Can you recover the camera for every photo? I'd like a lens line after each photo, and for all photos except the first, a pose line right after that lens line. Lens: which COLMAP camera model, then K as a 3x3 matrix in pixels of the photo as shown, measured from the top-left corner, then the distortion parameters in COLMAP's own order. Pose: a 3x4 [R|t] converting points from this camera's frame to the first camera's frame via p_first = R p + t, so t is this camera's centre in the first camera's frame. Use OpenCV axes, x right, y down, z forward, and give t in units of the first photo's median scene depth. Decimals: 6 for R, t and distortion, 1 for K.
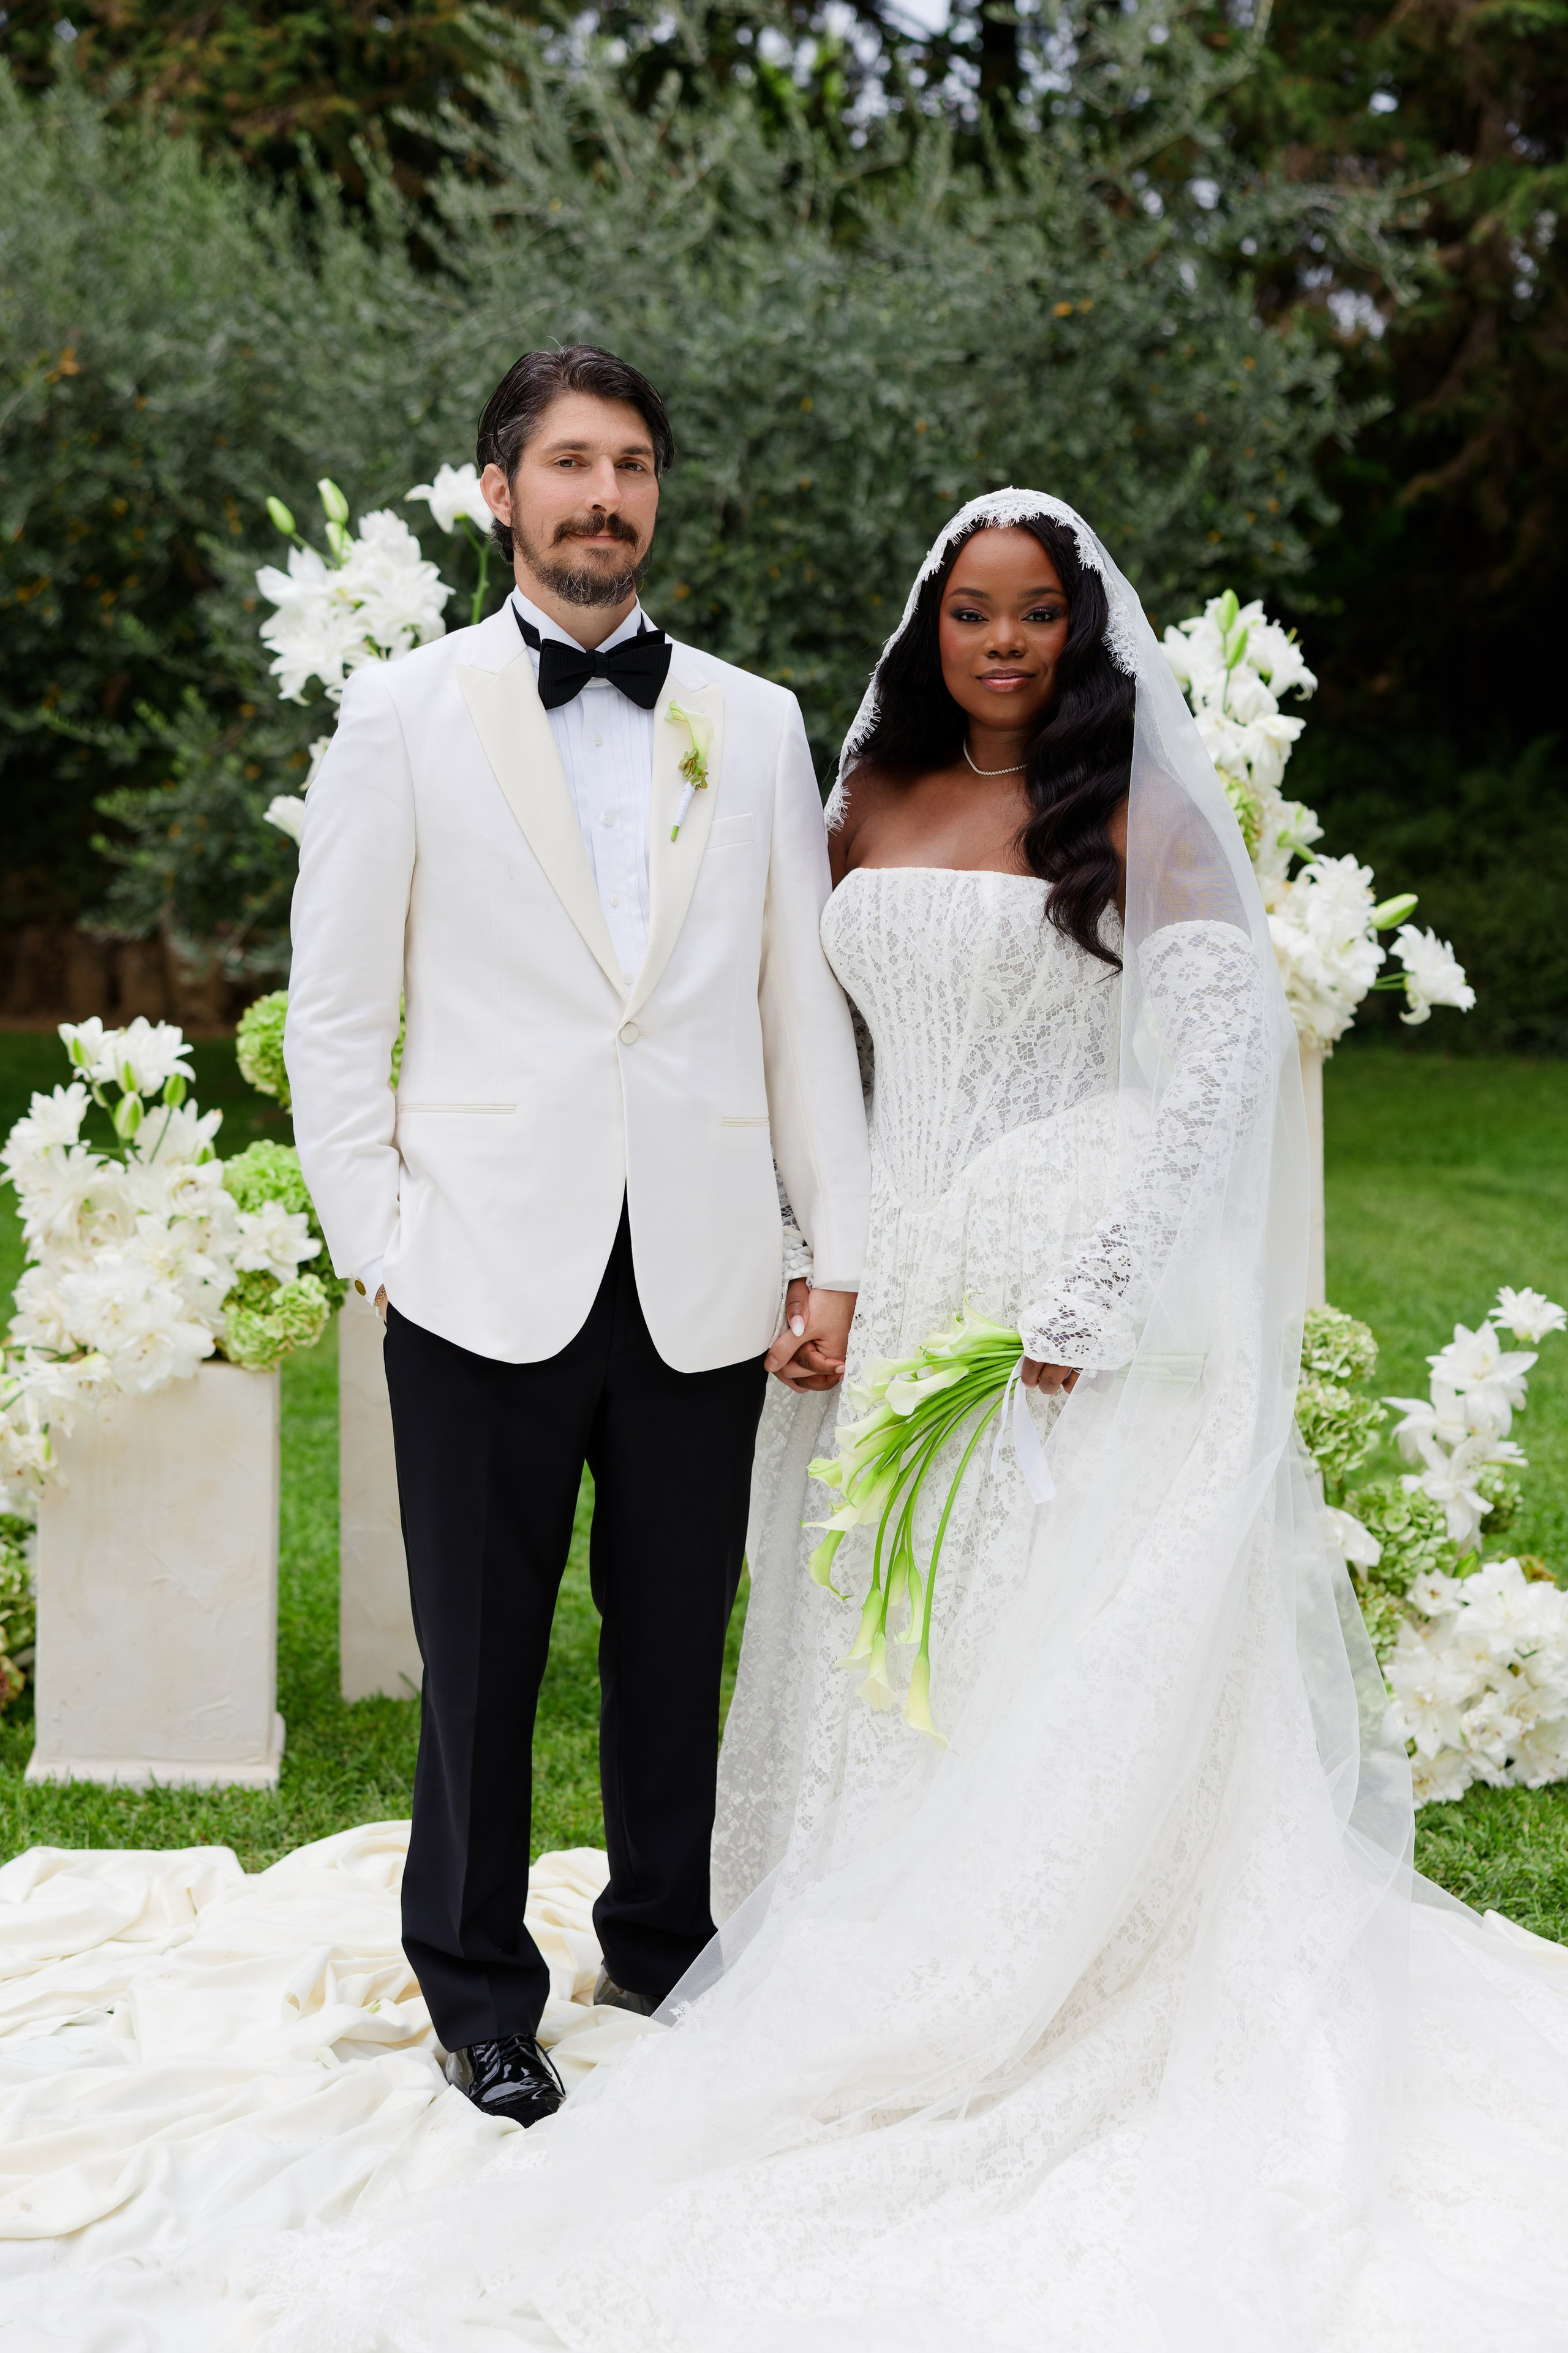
lens RADIAL K [[4502.7, 0, 797.5], [0, 4502.7, 1175.3], [0, 0, 1]] dist [0.315614, 0.000000]
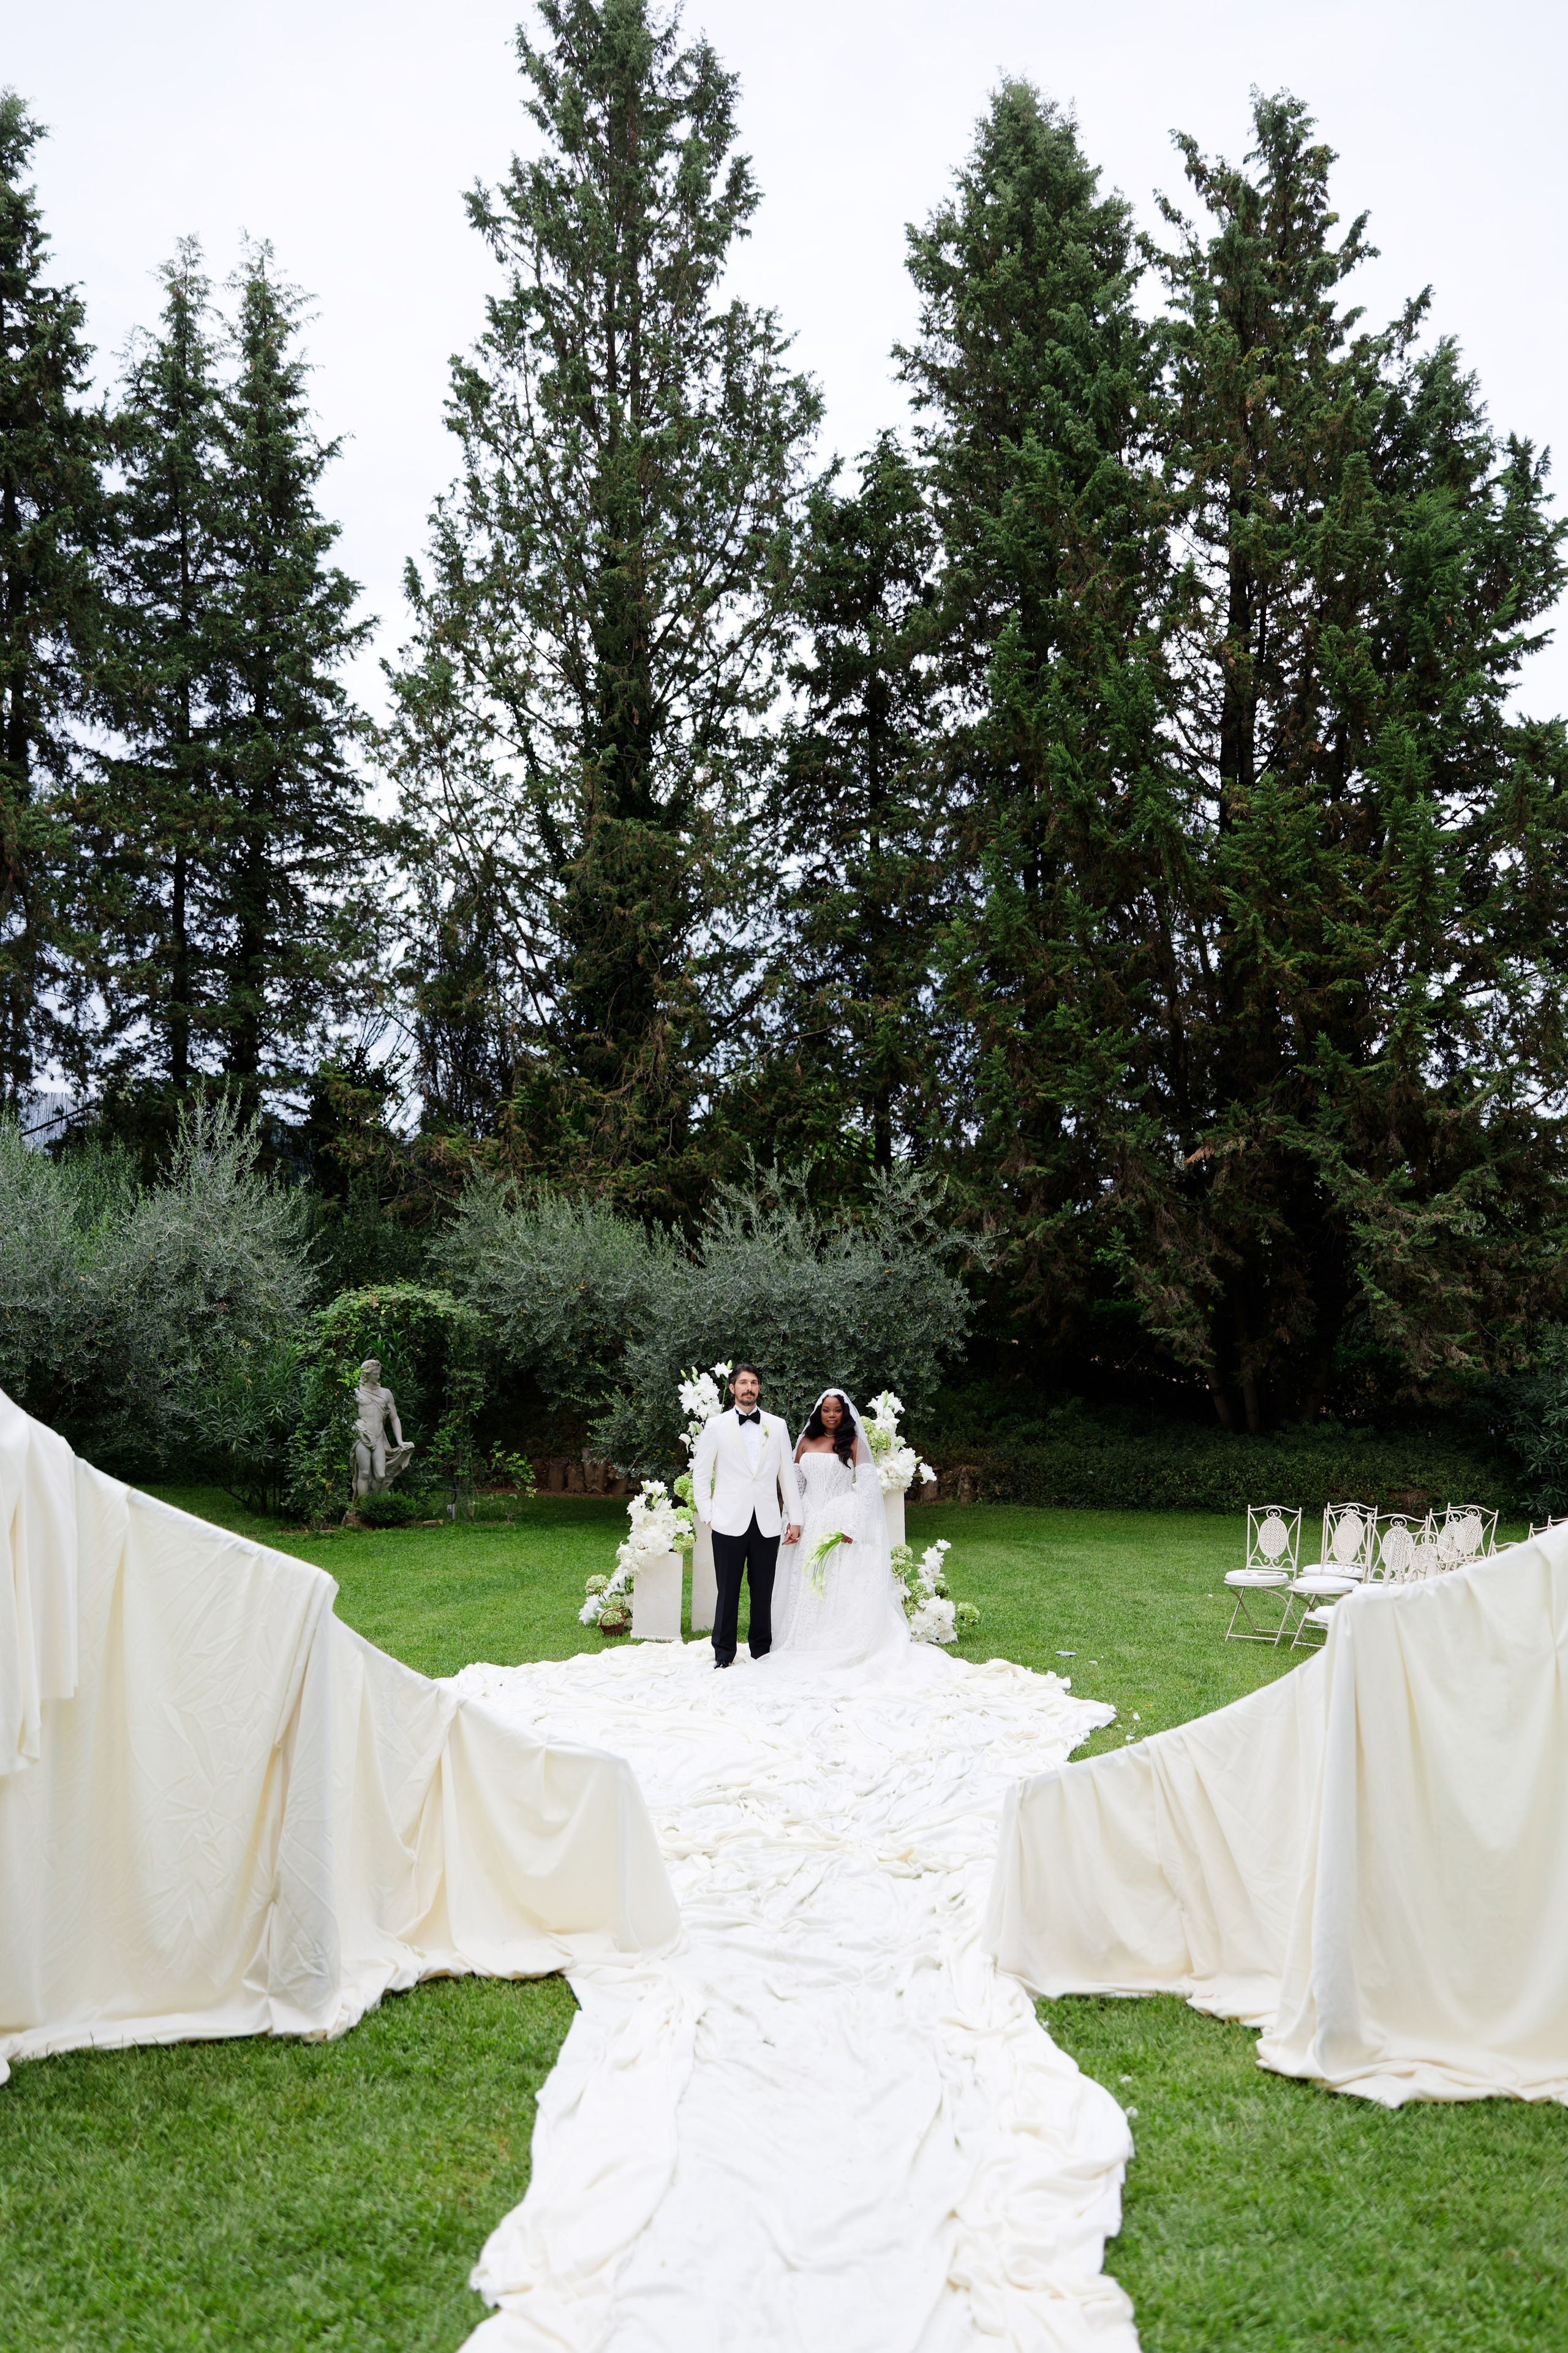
lens RADIAL K [[2054.8, 0, 742.8], [0, 2054.8, 1207.9], [0, 0, 1]] dist [0.030649, 0.039541]
pose [[0.999232, 0.002842, -0.039089, 0.033343], [-0.009644, 0.984534, -0.174930, 0.062560], [0.037987, 0.175173, 0.983805, -1.221085]]
